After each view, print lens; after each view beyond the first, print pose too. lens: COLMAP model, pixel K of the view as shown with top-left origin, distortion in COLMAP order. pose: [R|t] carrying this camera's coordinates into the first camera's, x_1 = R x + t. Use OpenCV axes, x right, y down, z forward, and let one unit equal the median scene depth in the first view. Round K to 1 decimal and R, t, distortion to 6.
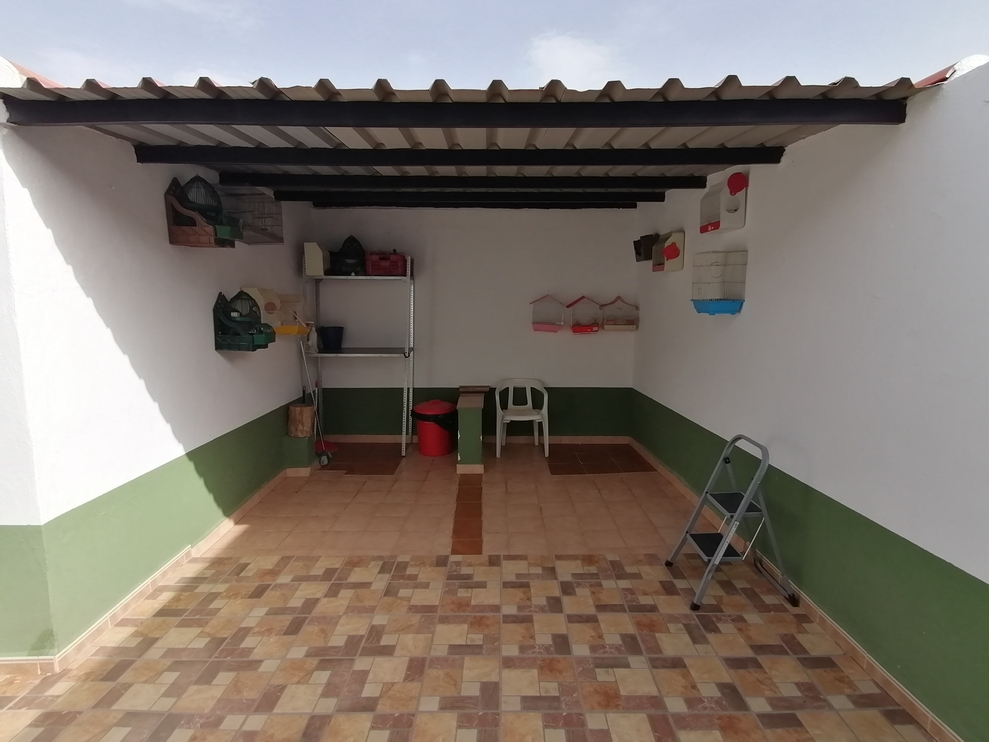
lens RADIAL K [[537.9, 0, 498.8], [0, 537.9, 371.8], [0, 0, 1]] dist [0.035948, -0.015206]
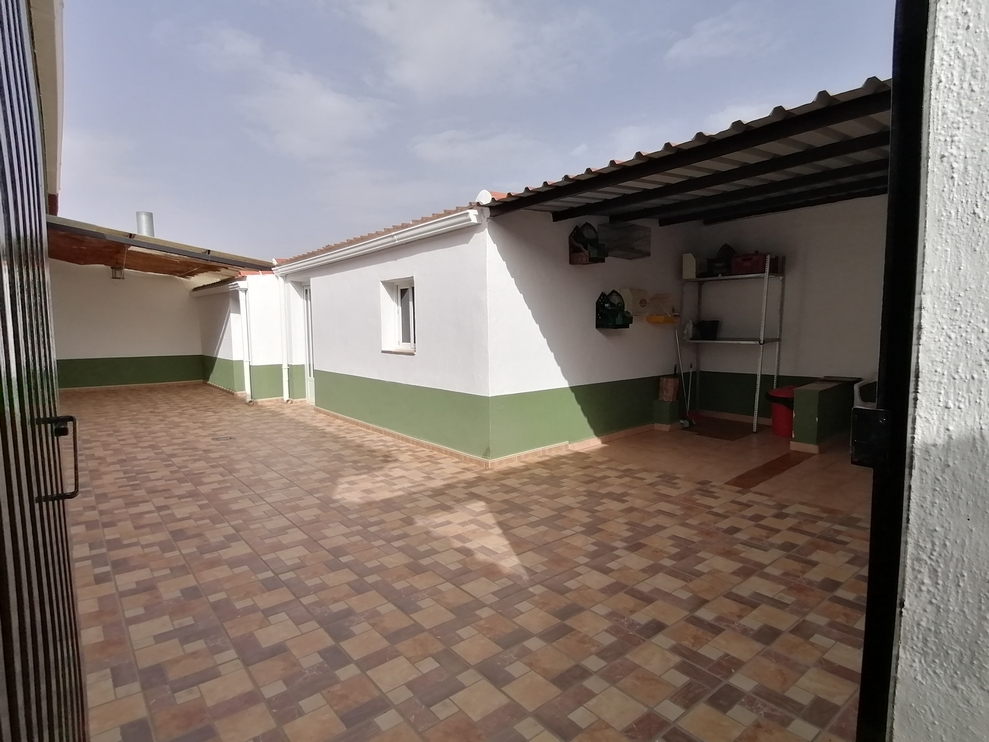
lens RADIAL K [[537.9, 0, 494.4], [0, 537.9, 372.6], [0, 0, 1]] dist [0.035948, -0.015206]
pose [[0.631809, 0.058424, -0.772919, 0.611736], [-0.084594, 0.996396, 0.006166, 0.124256], [0.770494, 0.061489, 0.634475, -0.265713]]
